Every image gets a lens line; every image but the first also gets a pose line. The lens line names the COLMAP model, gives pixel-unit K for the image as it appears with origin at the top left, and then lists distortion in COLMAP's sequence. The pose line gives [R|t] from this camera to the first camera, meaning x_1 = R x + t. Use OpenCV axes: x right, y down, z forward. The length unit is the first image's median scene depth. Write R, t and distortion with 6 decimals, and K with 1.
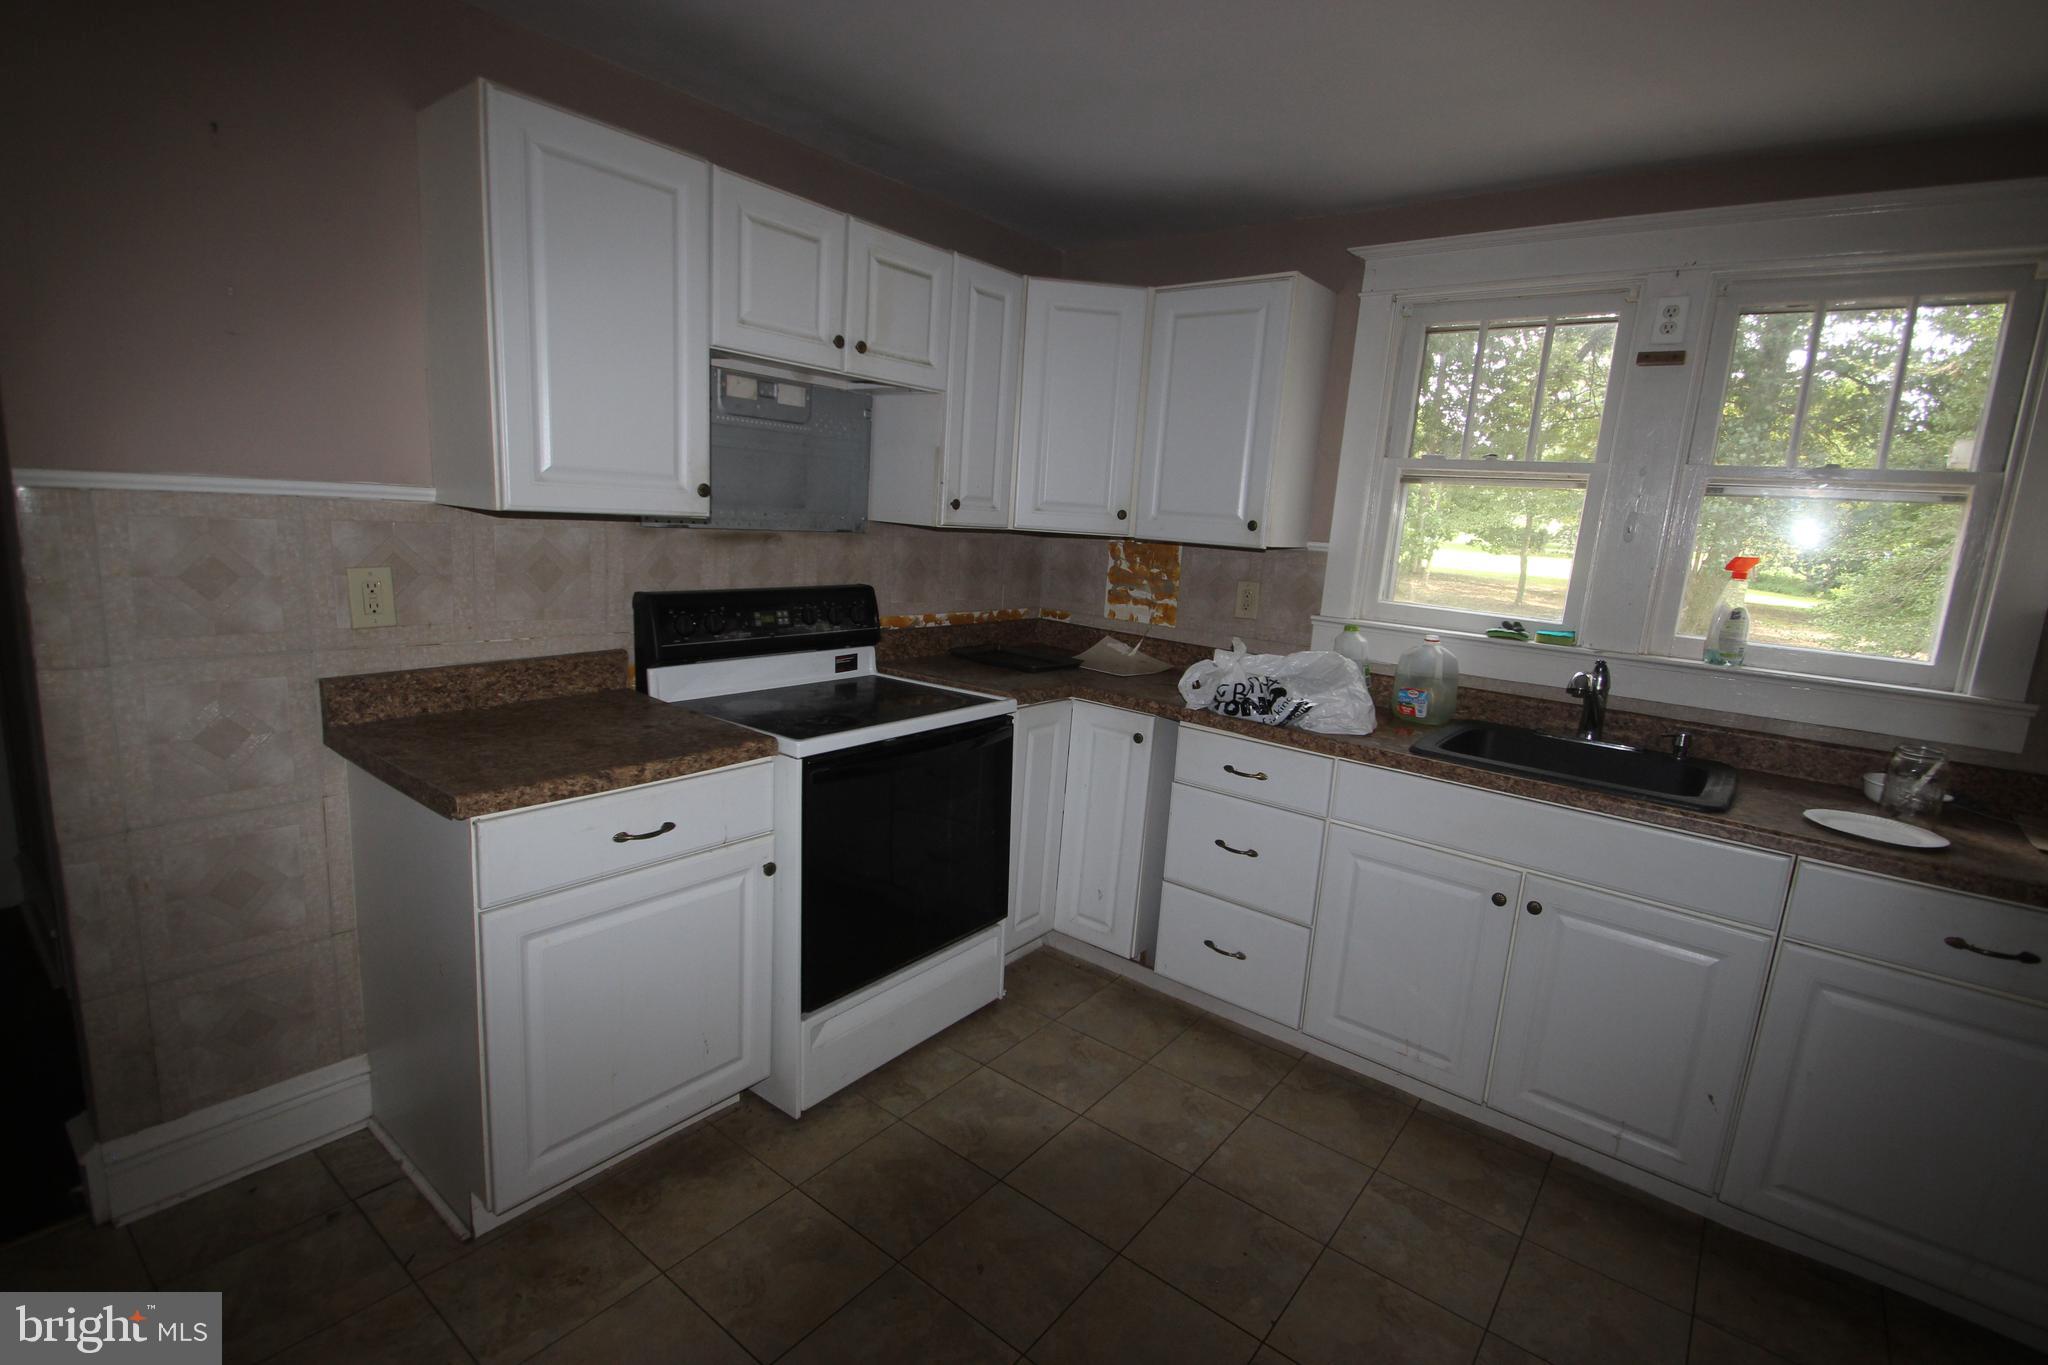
lens RADIAL K [[948.6, 0, 1029.9], [0, 948.6, 688.5], [0, 0, 1]] dist [0.017445, -0.020357]
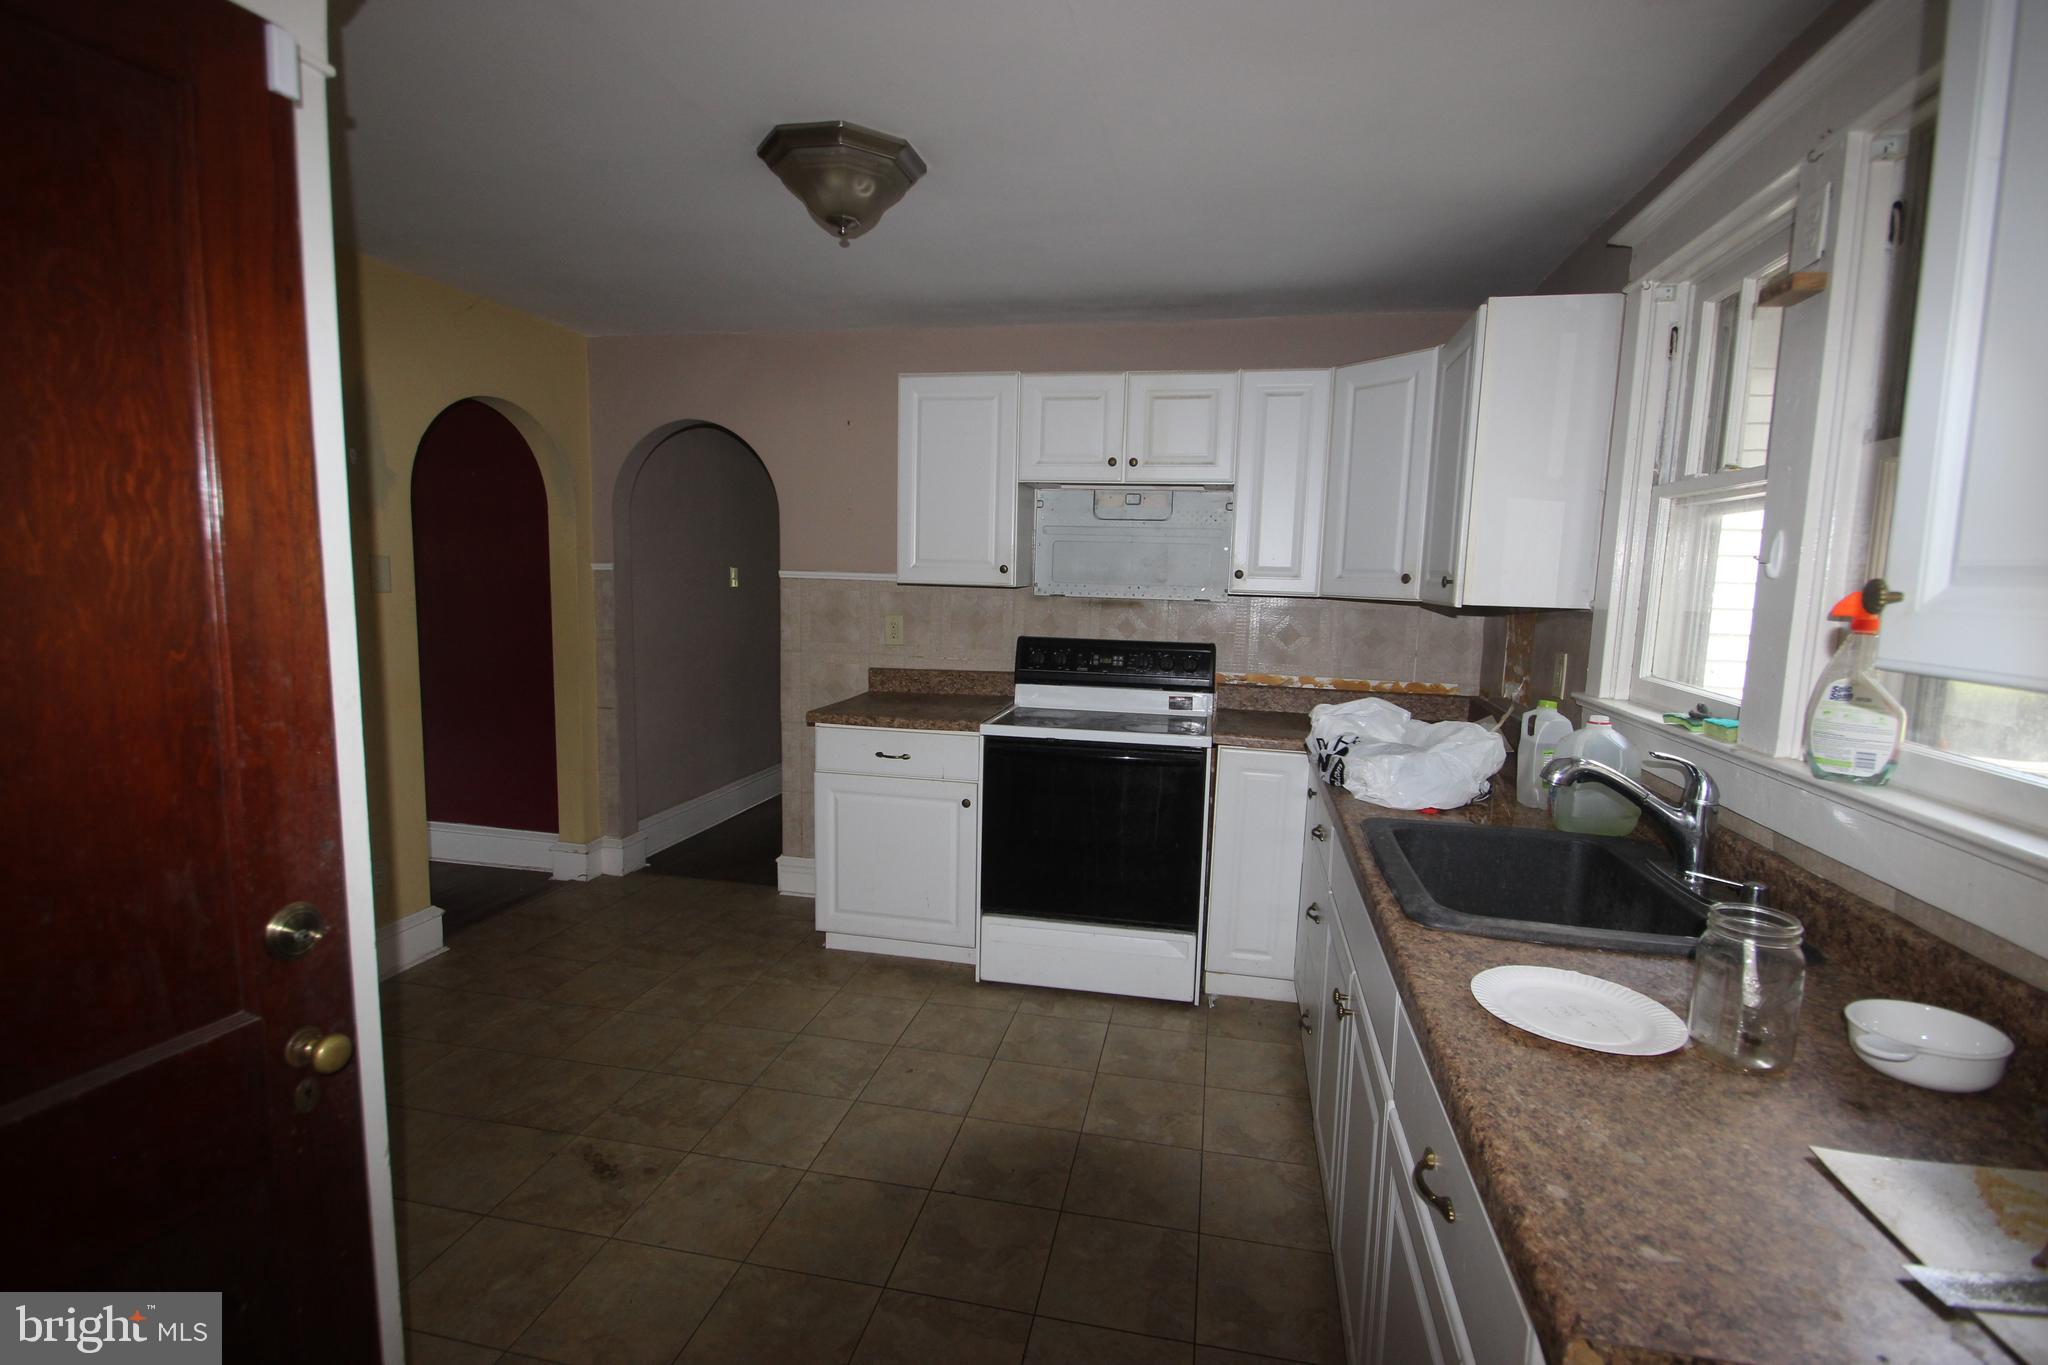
lens RADIAL K [[948.6, 0, 1029.9], [0, 948.6, 688.5], [0, 0, 1]] dist [0.017445, -0.020357]
pose [[0.453784, 0.061782, -0.888967, 1.127197], [-0.165220, 0.986130, -0.015804, 0.009246], [0.875661, 0.154046, 0.457698, 0.335292]]
